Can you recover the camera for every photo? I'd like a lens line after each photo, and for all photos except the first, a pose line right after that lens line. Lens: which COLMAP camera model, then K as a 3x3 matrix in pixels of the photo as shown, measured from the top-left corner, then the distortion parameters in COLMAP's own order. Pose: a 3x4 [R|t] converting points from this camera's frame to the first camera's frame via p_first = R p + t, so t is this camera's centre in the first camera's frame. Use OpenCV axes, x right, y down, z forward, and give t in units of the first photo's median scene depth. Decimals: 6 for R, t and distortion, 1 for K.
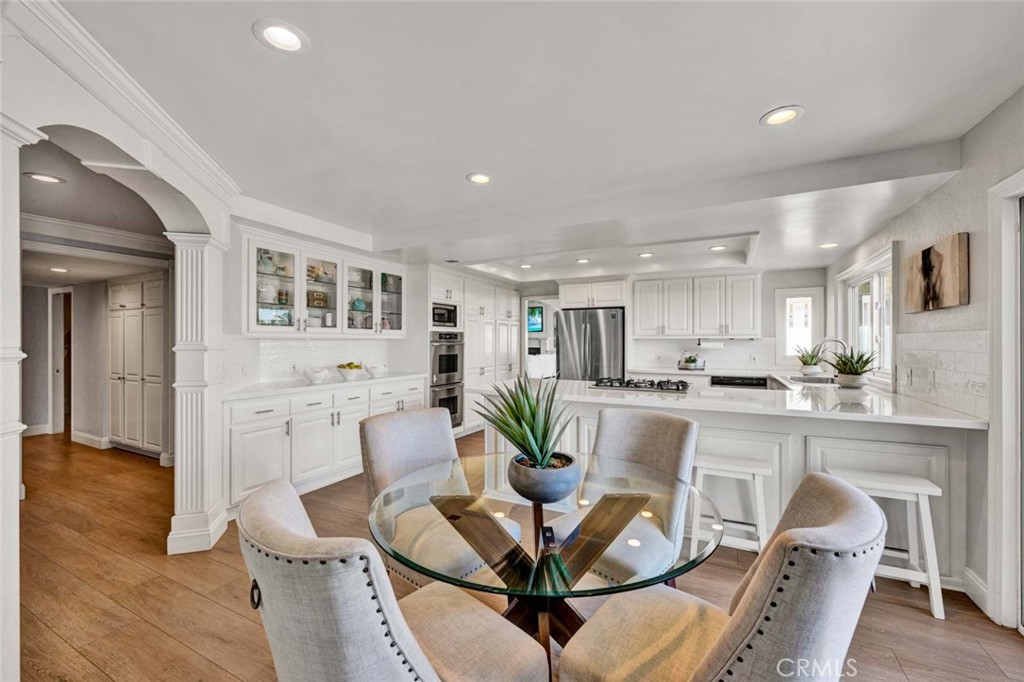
lens RADIAL K [[407.0, 0, 512.0], [0, 407.0, 343.1], [0, 0, 1]] dist [0.000584, -0.000018]
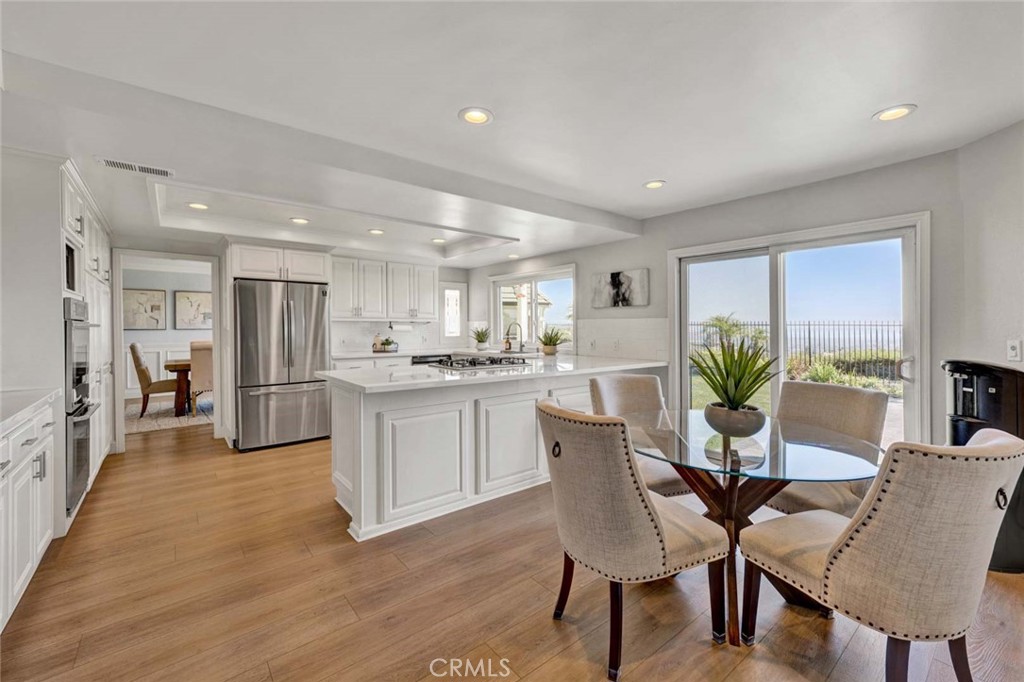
lens RADIAL K [[423.1, 0, 510.8], [0, 423.1, 331.6], [0, 0, 1]] dist [0.001267, 0.001028]
pose [[0.421779, -0.010948, 0.906633, -0.400924], [0.001545, 0.999934, 0.011355, 0.003651], [-0.906697, -0.003388, 0.421768, 0.286830]]
